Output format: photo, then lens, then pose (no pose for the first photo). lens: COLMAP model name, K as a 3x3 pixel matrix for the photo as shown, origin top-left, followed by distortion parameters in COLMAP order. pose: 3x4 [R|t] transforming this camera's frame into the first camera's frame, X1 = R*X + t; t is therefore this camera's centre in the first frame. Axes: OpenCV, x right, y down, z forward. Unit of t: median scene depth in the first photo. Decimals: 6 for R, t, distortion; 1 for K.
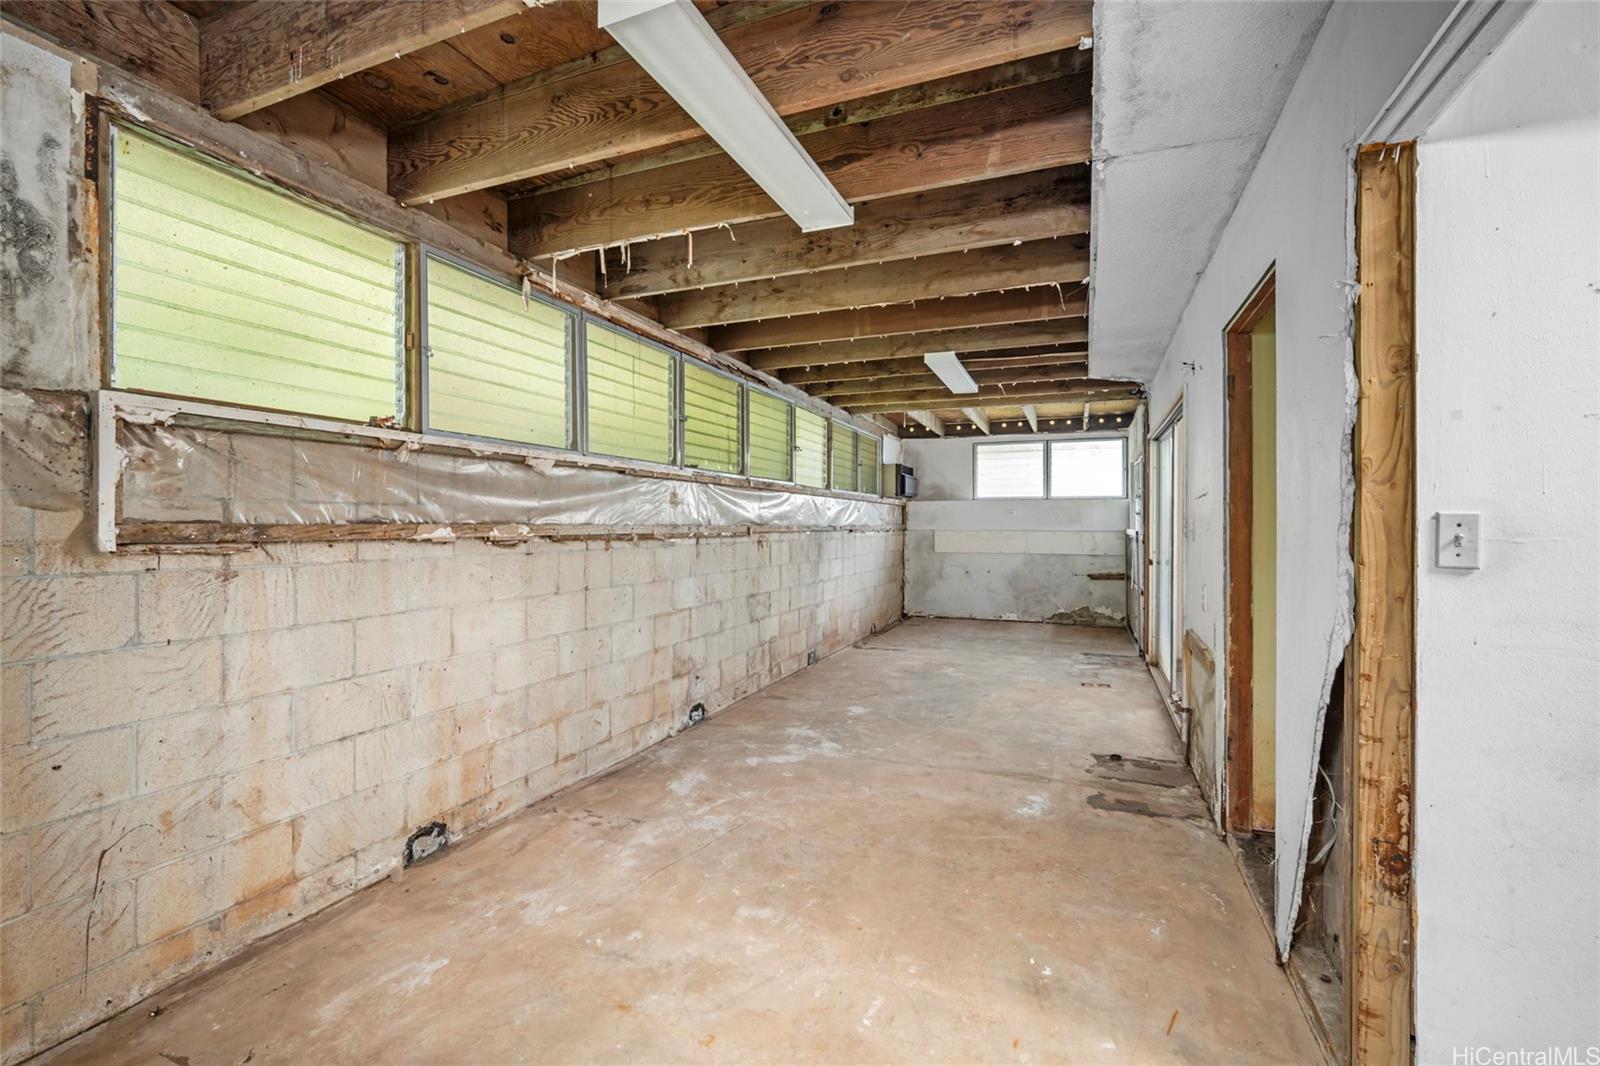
lens RADIAL K [[695.8, 0, 799.2], [0, 695.8, 529.7], [0, 0, 1]] dist [-0.005651, 0.001653]
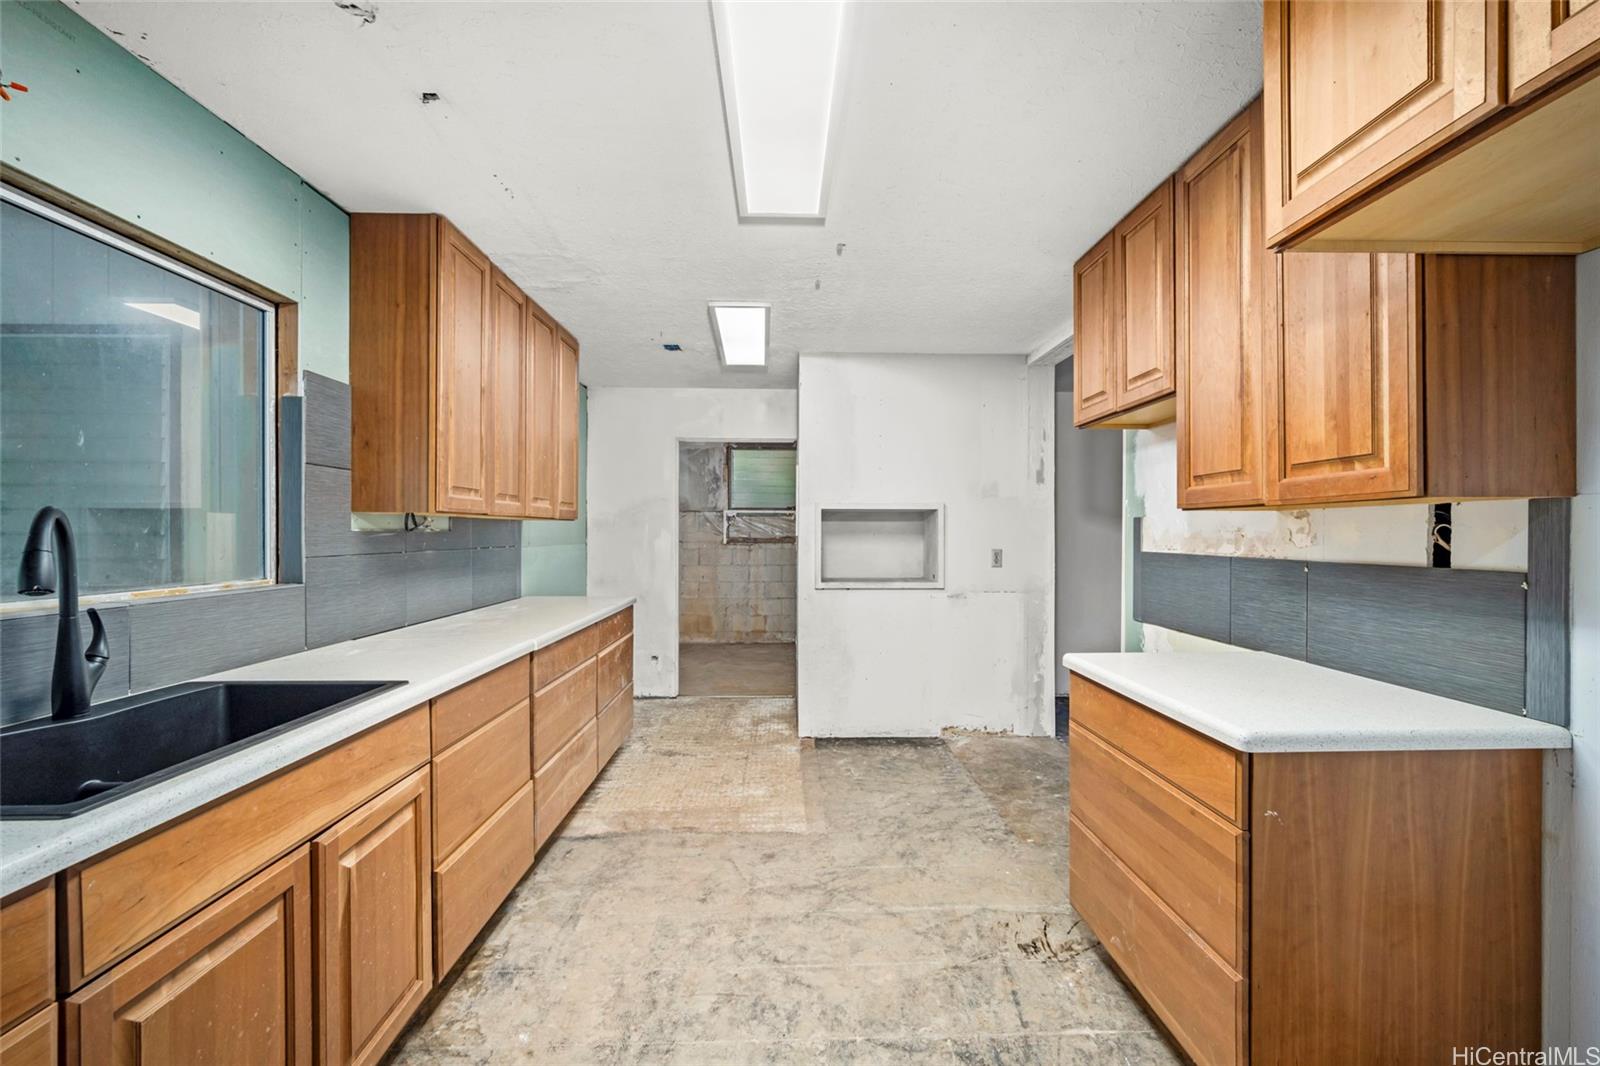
lens RADIAL K [[695.8, 0, 806.0], [0, 695.8, 533.0], [0, 0, 1]] dist [-0.005651, 0.001653]
pose [[0.407804, 0.000947, -0.913069, 3.039643], [-0.003068, 0.999995, -0.000334, -0.037328], [0.913065, 0.002937, 0.407805, -0.374269]]
